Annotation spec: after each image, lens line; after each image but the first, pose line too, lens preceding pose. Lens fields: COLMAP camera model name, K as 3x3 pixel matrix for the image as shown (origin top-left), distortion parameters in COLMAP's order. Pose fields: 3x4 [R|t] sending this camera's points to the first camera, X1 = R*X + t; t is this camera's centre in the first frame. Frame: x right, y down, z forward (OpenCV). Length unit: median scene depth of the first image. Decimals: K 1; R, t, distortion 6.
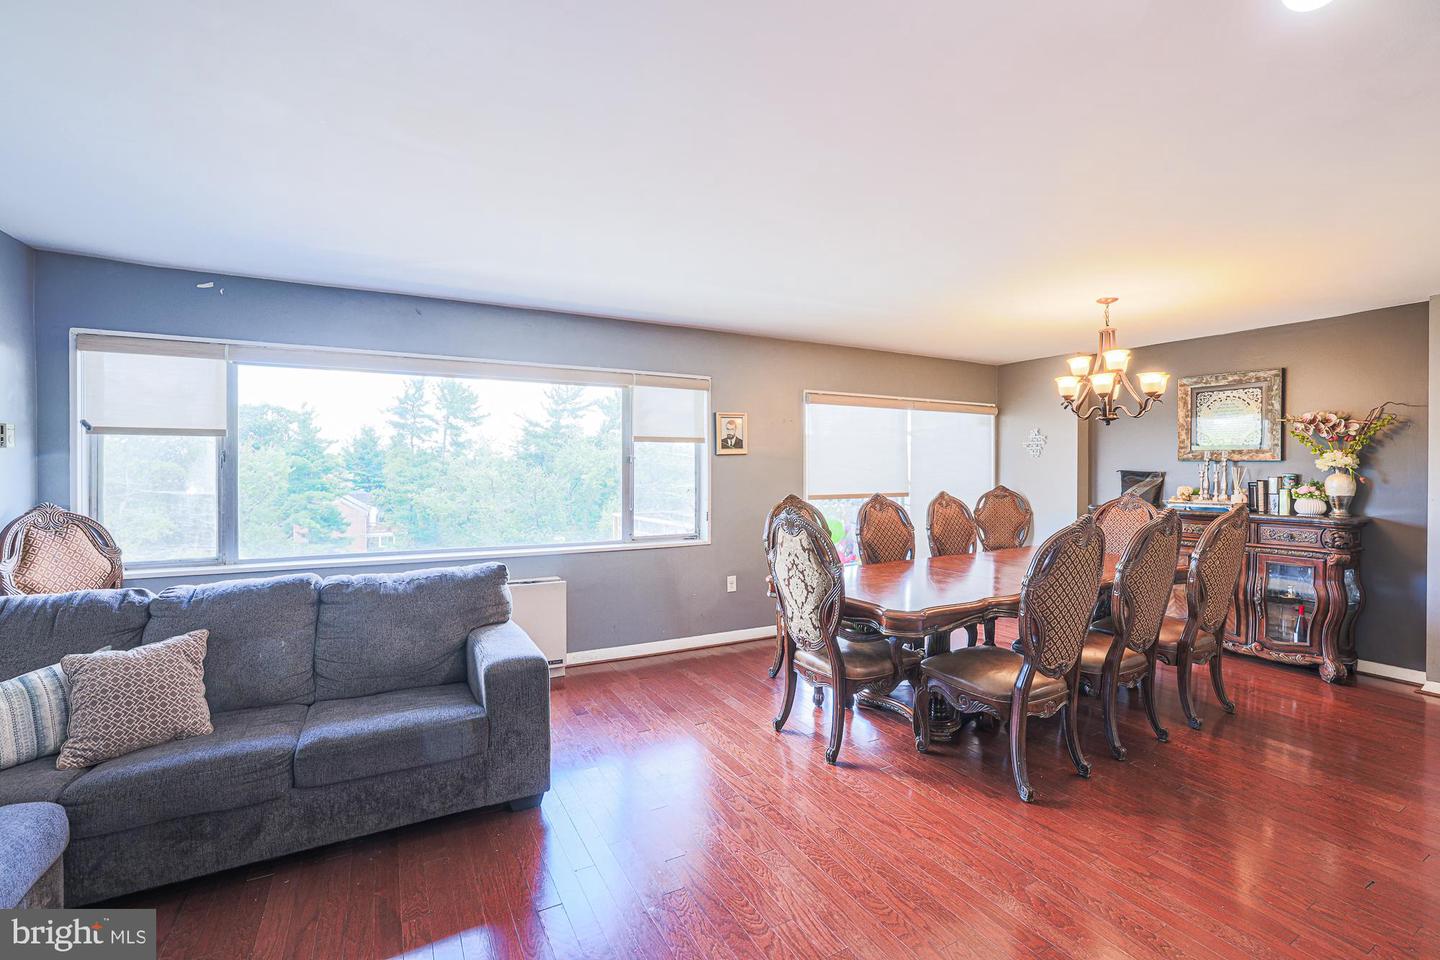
lens RADIAL K [[622.7, 0, 714.5], [0, 622.7, 472.5], [0, 0, 1]] dist [-0.048191, 0.019853]
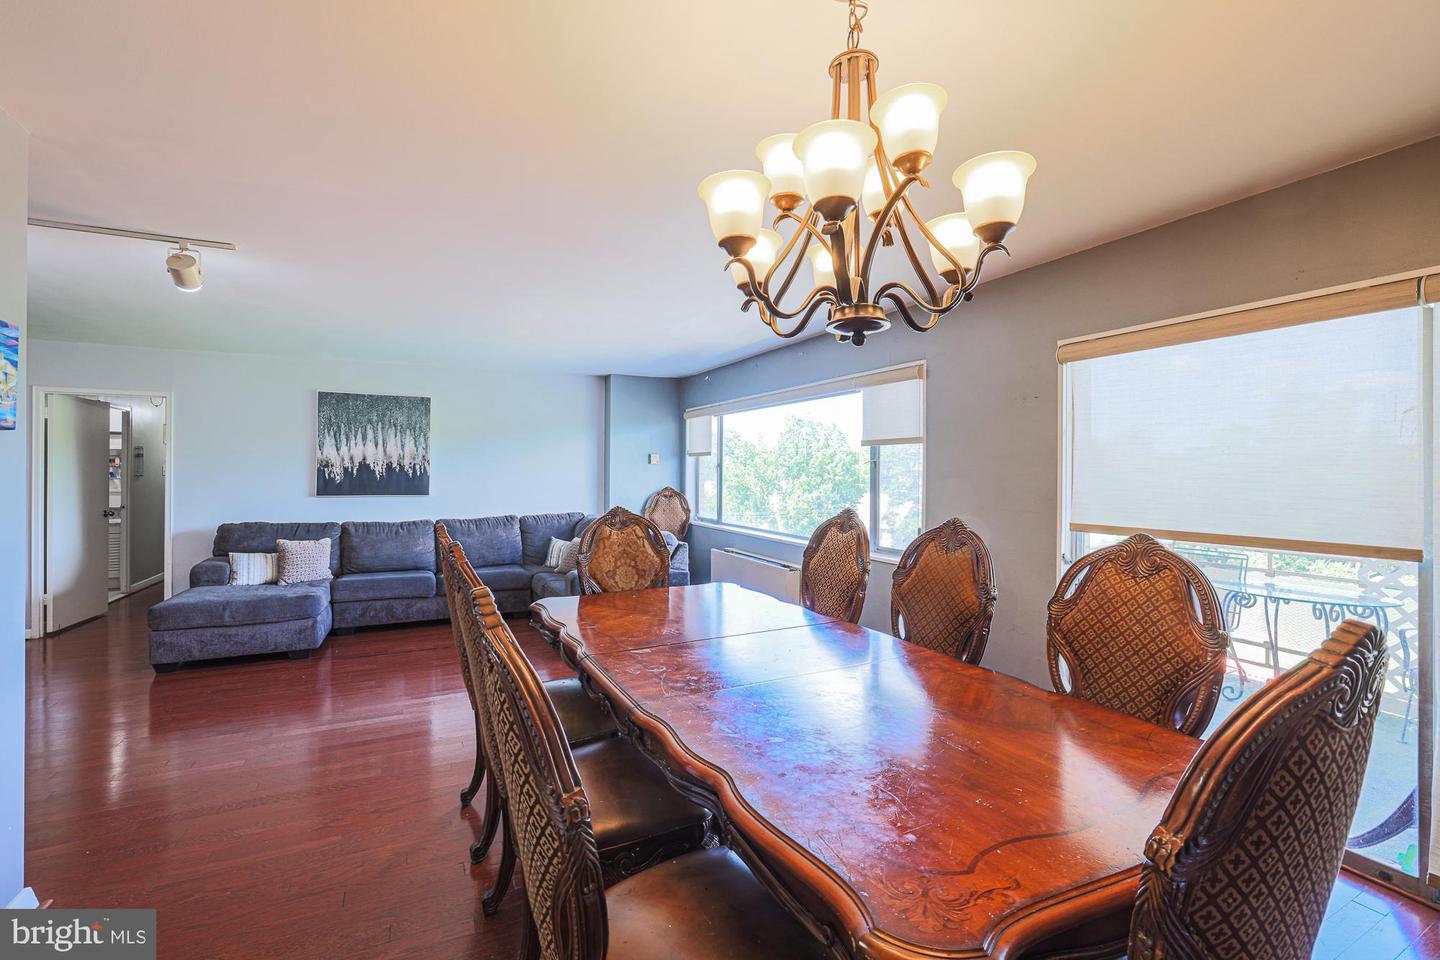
lens RADIAL K [[622.7, 0, 714.5], [0, 622.7, 472.5], [0, 0, 1]] dist [-0.048191, 0.019853]
pose [[-0.042208, 0.000668, -0.999109, 0.919586], [-0.011978, 0.999928, 0.001174, -0.008260], [0.999037, 0.012017, -0.042197, 0.878926]]
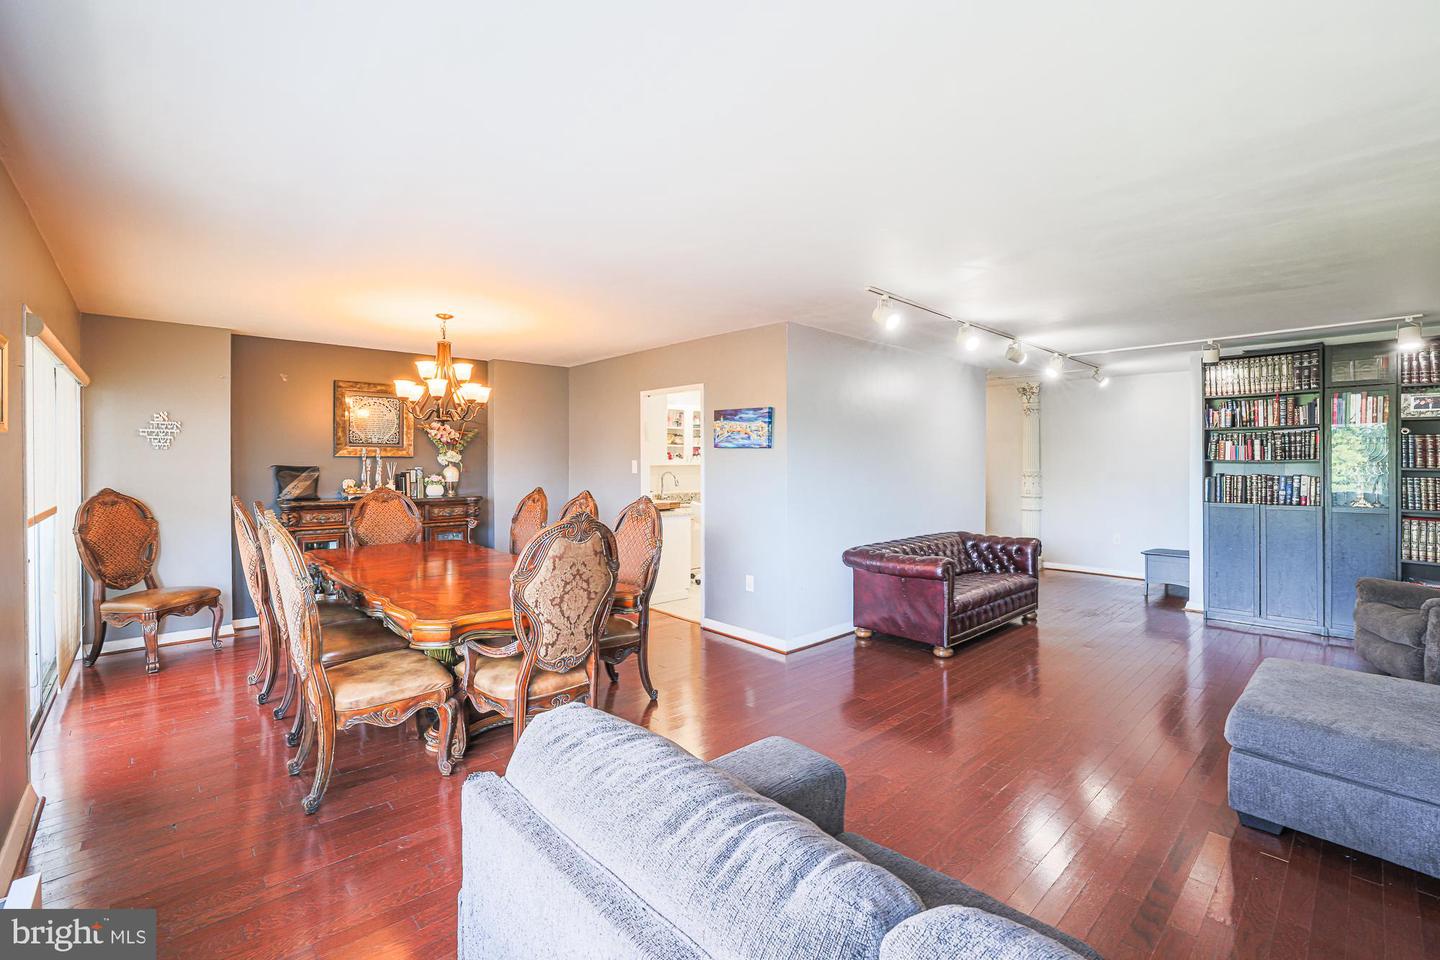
lens RADIAL K [[622.7, 0, 714.5], [0, 622.7, 472.5], [0, 0, 1]] dist [-0.048191, 0.019853]
pose [[-0.234470, -0.019361, 0.971931, -0.559343], [0.005365, 0.999761, 0.021210, -0.011568], [-0.972109, 0.010188, -0.234310, 0.732259]]
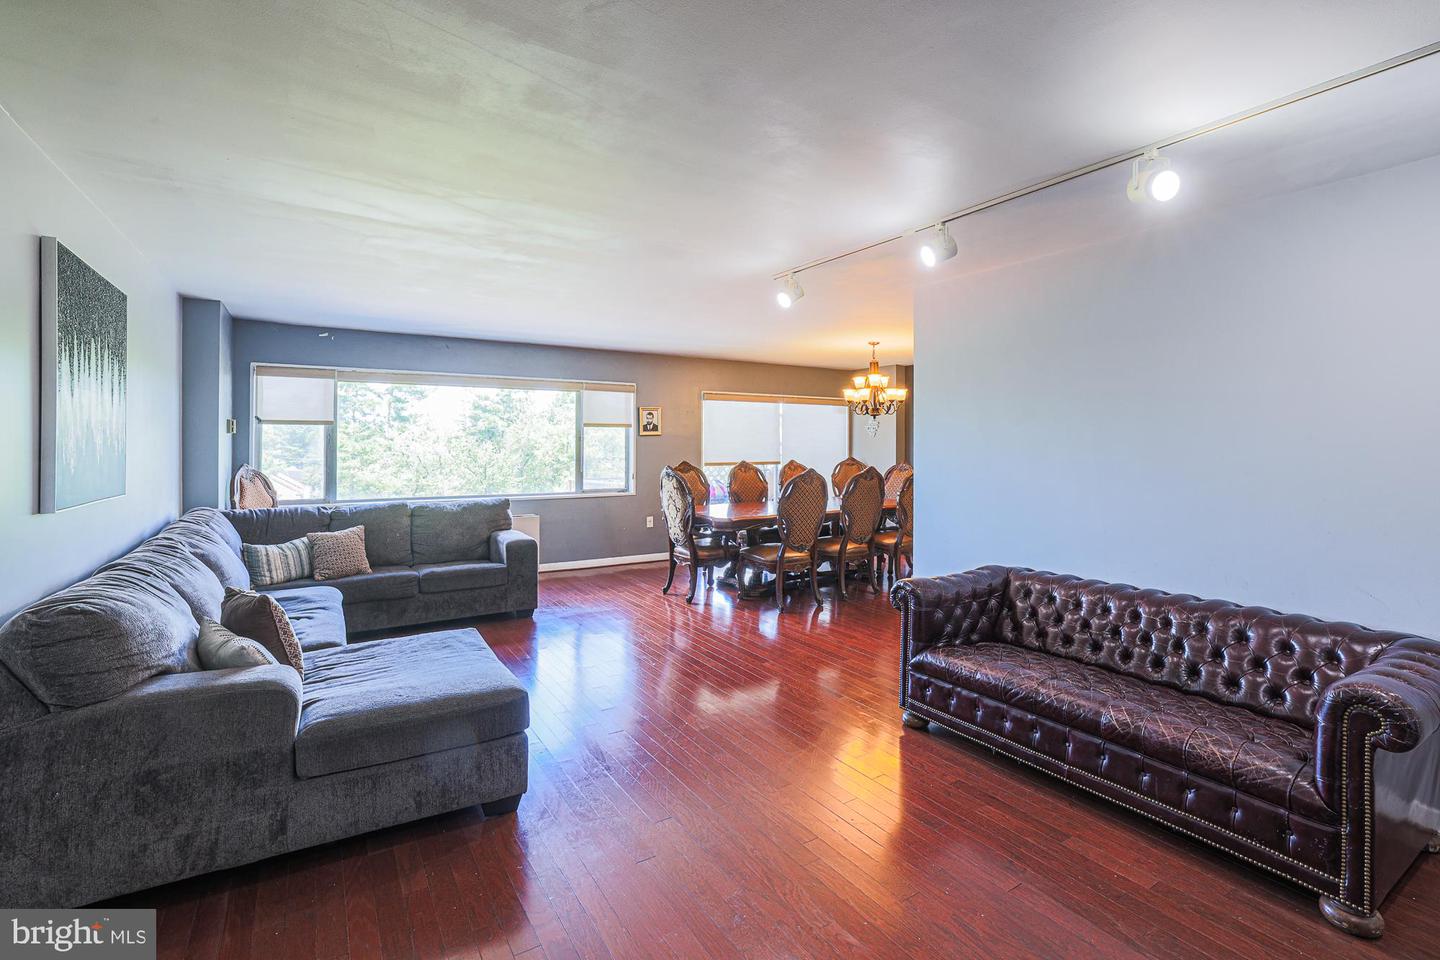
lens RADIAL K [[654.2, 0, 730.6], [0, 654.2, 441.8], [0, 0, 1]] dist [-0.049966, 0.023770]
pose [[0.996524, 0.000942, 0.083298, 0.104127], [-0.000105, 0.999950, -0.010048, 0.003087], [-0.083303, 0.010004, 0.996474, -0.671902]]
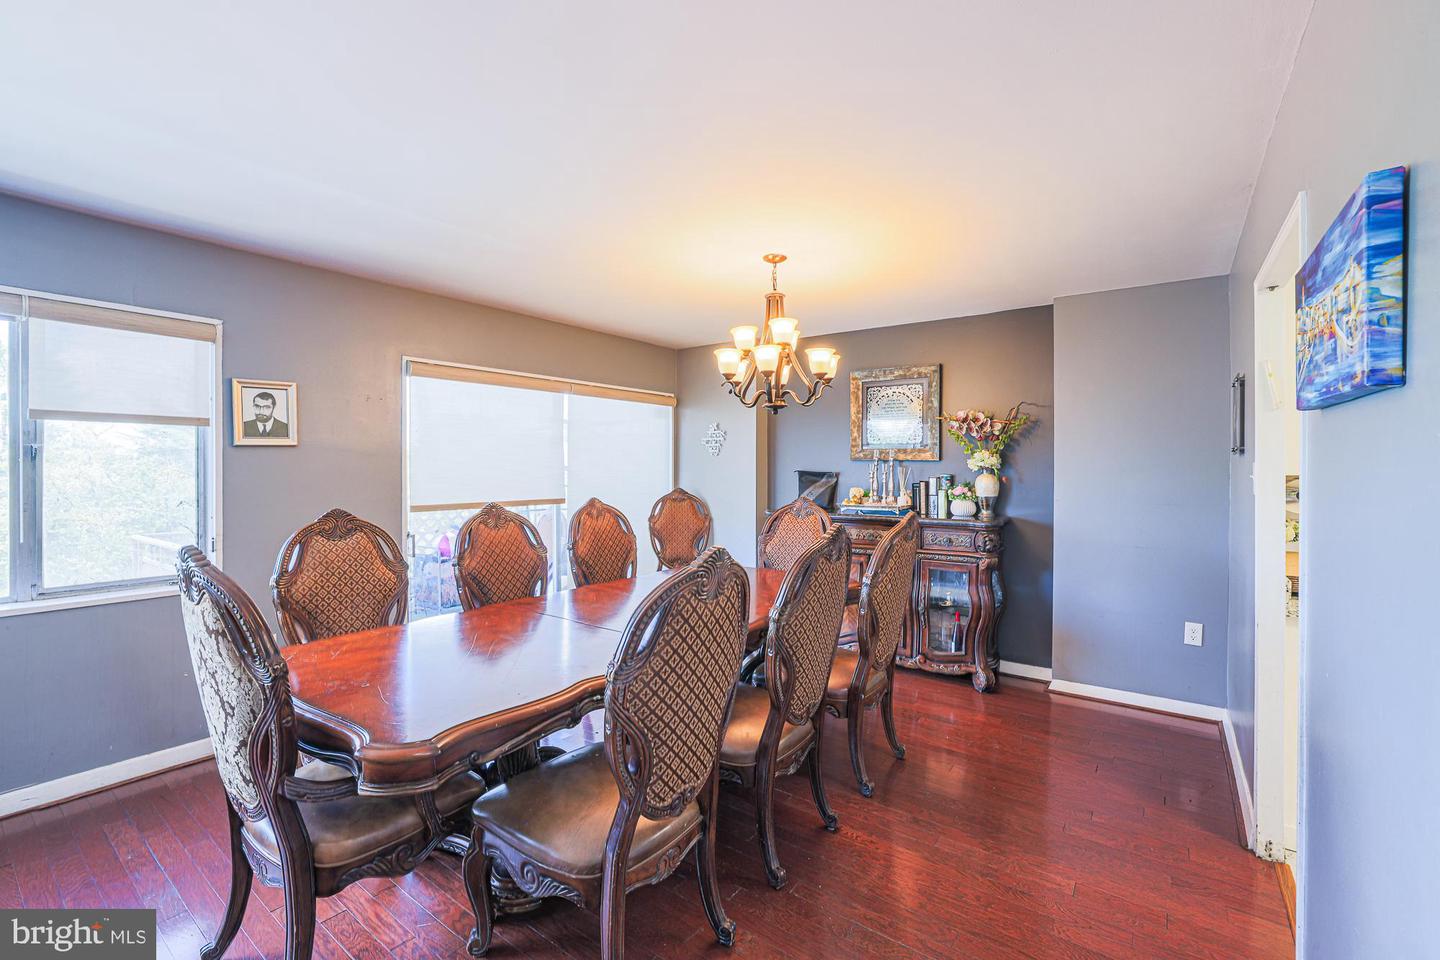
lens RADIAL K [[622.7, 0, 714.5], [0, 622.7, 472.5], [0, 0, 1]] dist [-0.048191, 0.019853]
pose [[0.908931, -0.001877, 0.416942, 0.216744], [0.001661, 0.999998, 0.000881, -0.001831], [-0.416943, -0.000108, 0.908933, 0.275724]]
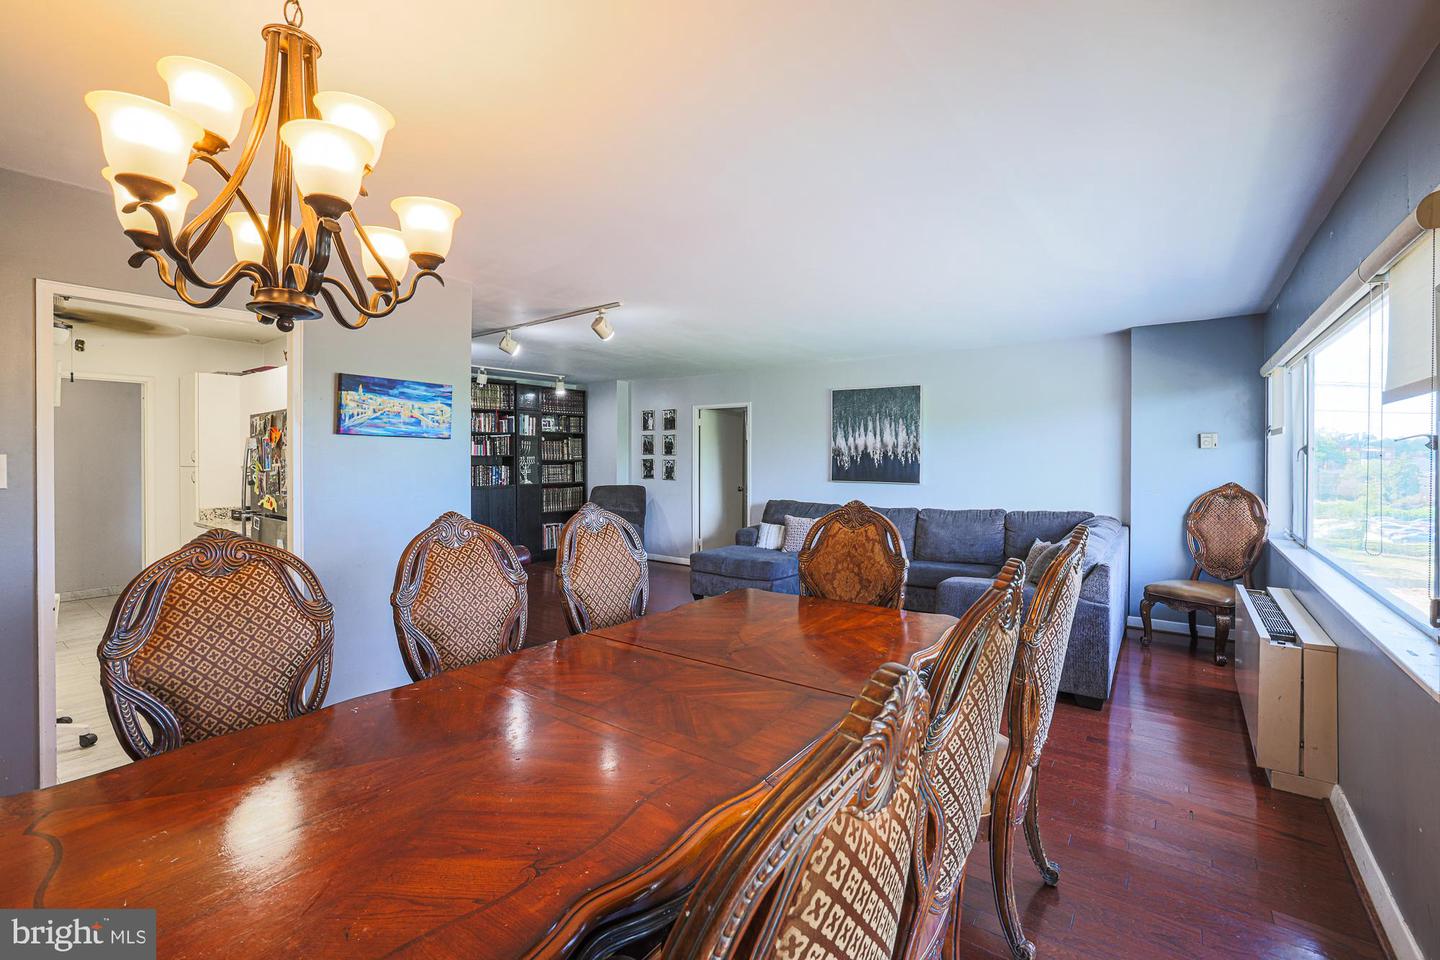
lens RADIAL K [[622.7, 0, 714.5], [0, 622.7, 472.5], [0, 0, 1]] dist [-0.048191, 0.019853]
pose [[-0.913367, 0.008321, -0.407052, 0.520075], [-0.004555, 0.999520, 0.030652, -0.013147], [0.407112, 0.029851, -0.912890, 1.297302]]
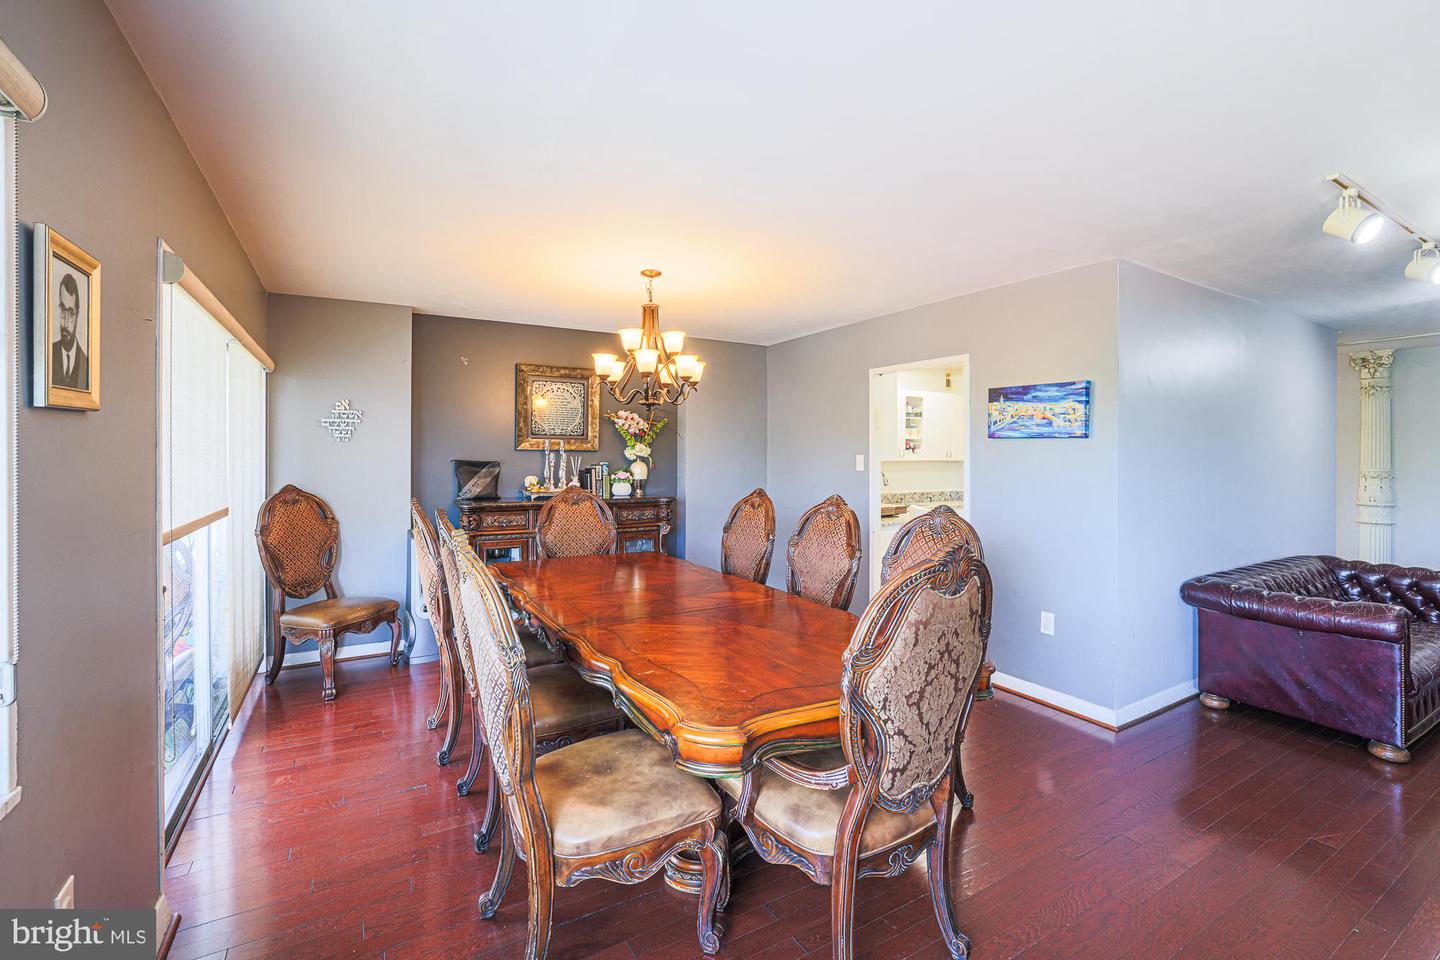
lens RADIAL K [[625.1, 0, 726.6], [0, 625.1, 461.3], [0, 0, 1]] dist [-0.049730, 0.020565]
pose [[-0.035026, -0.009769, 0.999339, -0.269055], [0.004006, 0.999943, 0.009916, -0.010753], [-0.999378, 0.004351, -0.034984, 0.863390]]
